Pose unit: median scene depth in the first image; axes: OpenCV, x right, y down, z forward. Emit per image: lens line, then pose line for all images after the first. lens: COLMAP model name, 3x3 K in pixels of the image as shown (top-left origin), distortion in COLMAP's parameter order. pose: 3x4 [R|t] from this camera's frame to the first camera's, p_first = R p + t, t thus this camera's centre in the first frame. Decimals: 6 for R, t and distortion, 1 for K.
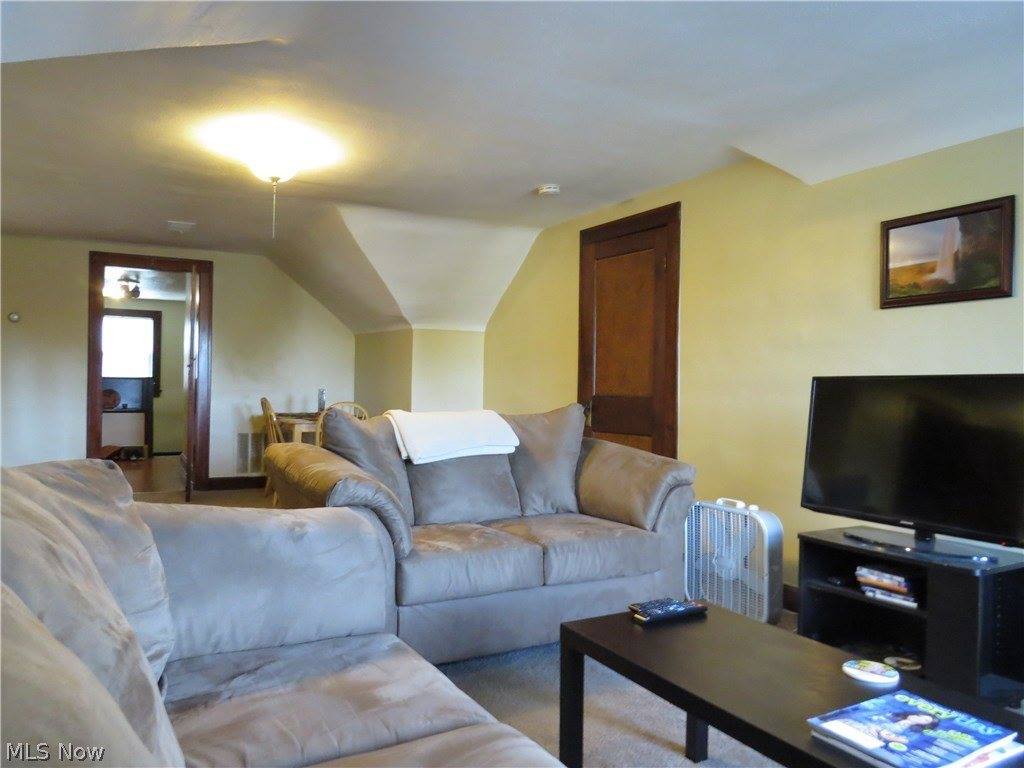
lens RADIAL K [[739.6, 0, 515.1], [0, 739.6, 380.2], [0, 0, 1]] dist [-0.021019, 0.000592]
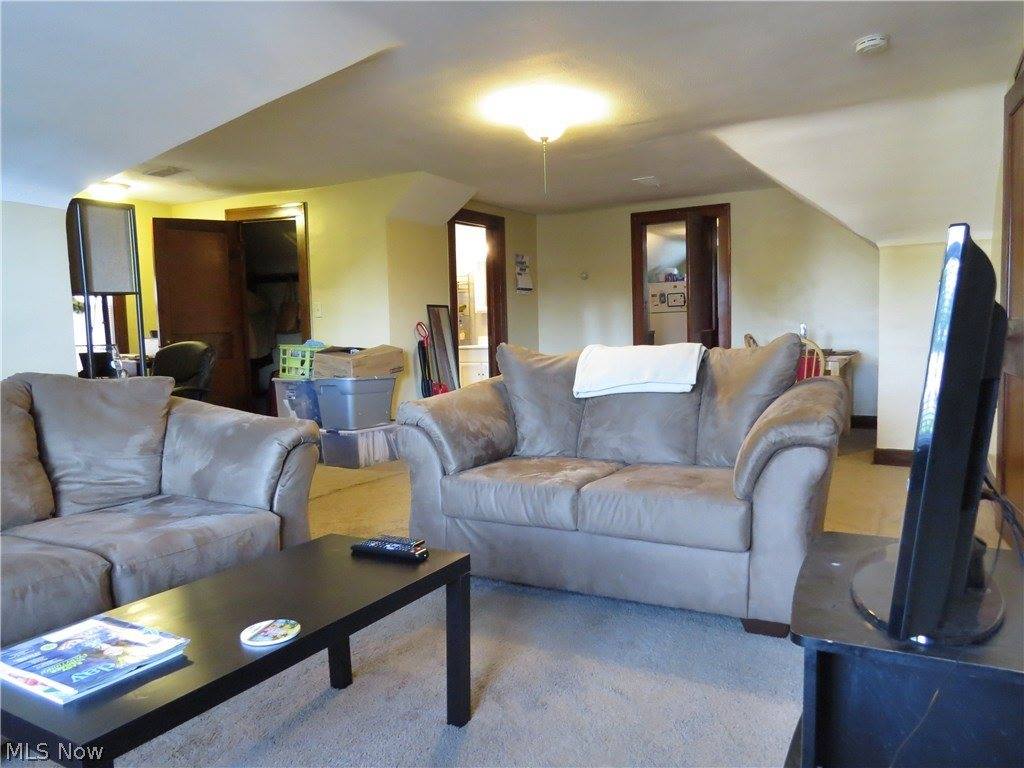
lens RADIAL K [[739.6, 0, 515.1], [0, 739.6, 384.2], [0, 0, 1]] dist [-0.021019, 0.000592]
pose [[0.520669, 0.029838, -0.853237, 0.717127], [0.047244, 0.996851, 0.063690, 0.027152], [0.852450, -0.073472, 0.517620, 0.417319]]
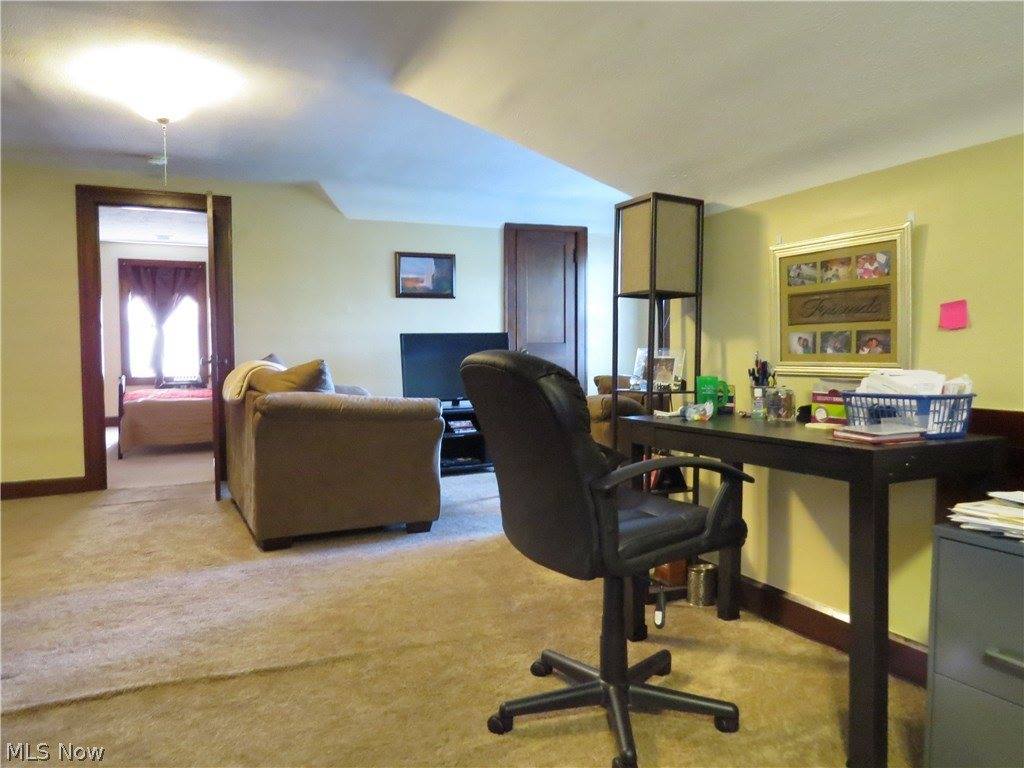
lens RADIAL K [[739.6, 0, 513.7], [0, 739.6, 382.5], [0, 0, 1]] dist [-0.021019, 0.000592]
pose [[0.070480, -0.057087, 0.995878, -1.426248], [-0.005240, 0.998326, 0.057598, 0.011730], [-0.997499, -0.009278, 0.070063, 0.565412]]
